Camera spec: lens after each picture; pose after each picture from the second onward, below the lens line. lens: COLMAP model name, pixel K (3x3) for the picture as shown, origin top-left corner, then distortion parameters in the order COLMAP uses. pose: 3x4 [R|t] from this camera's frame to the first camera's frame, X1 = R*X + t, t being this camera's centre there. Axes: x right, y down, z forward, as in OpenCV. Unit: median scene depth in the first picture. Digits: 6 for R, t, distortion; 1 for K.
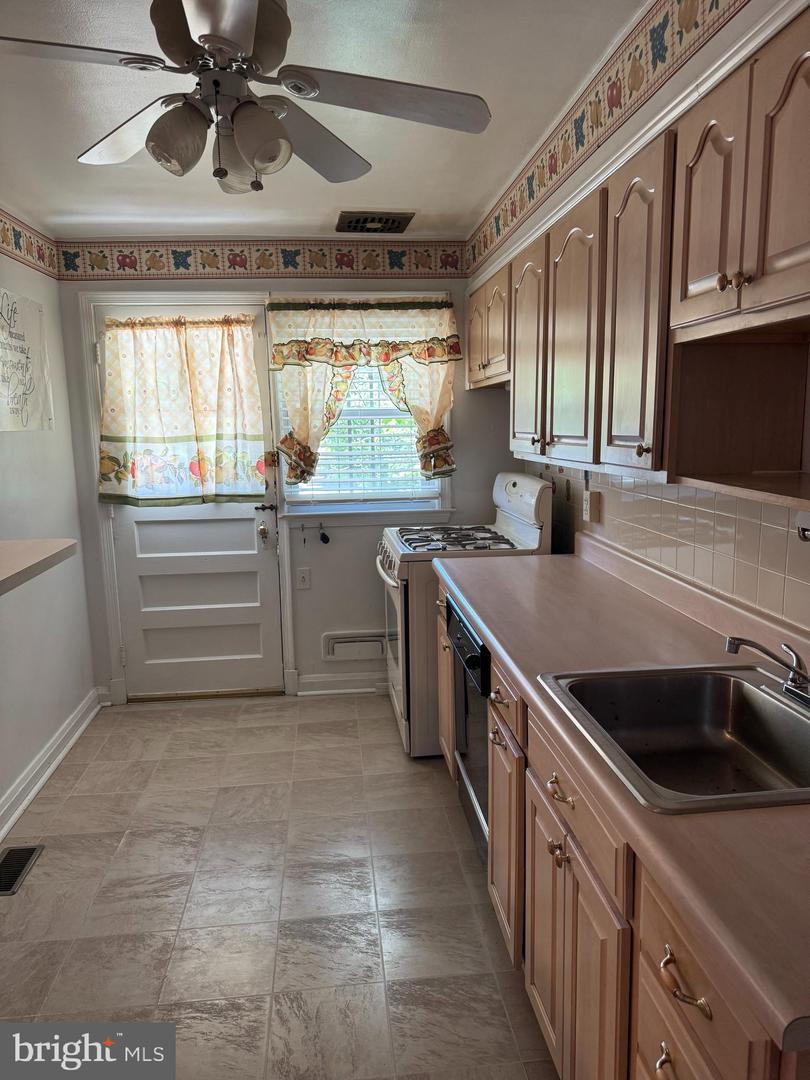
lens RADIAL K [[763.5, 0, 409.0], [0, 763.5, 544.4], [0, 0, 1]] dist [0.070040, -0.077923]
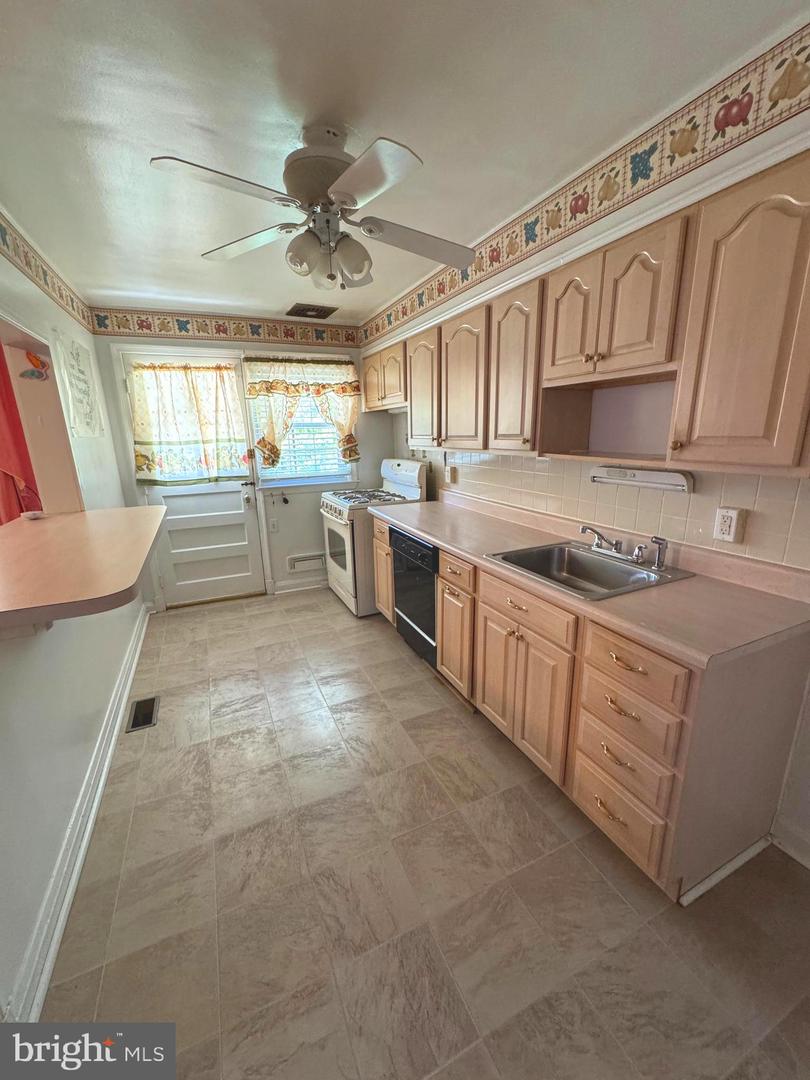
lens RADIAL K [[433.6, 0, 403.7], [0, 433.6, 542.8], [0, 0, 1]] dist [-0.002239, 0.000579]
pose [[0.946329, -0.081293, 0.312813, -0.184239], [0.054840, 0.994204, 0.092468, 0.010769], [-0.318517, -0.070350, 0.945303, 0.000585]]
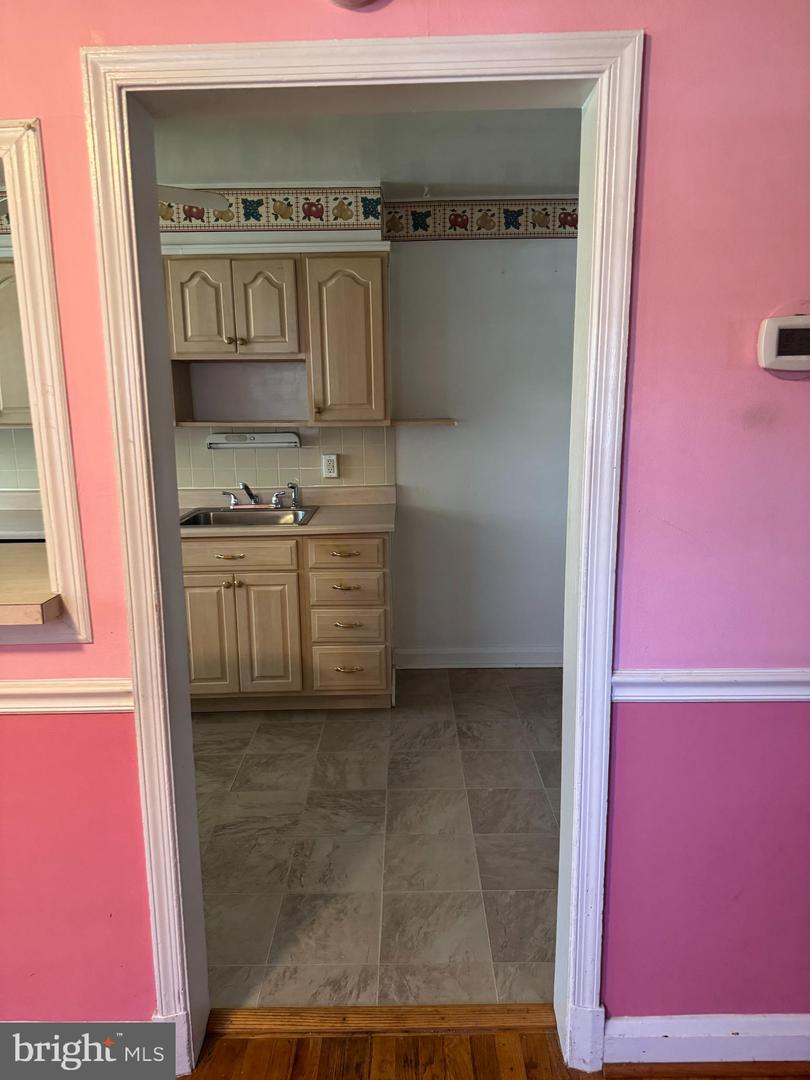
lens RADIAL K [[763.5, 0, 403.5], [0, 763.5, 551.2], [0, 0, 1]] dist [0.070040, -0.077923]
pose [[0.097638, -0.178131, 0.979151, -0.824619], [0.174285, 0.971708, 0.159398, 0.012775], [-0.979843, 0.155088, 0.125921, 0.085682]]
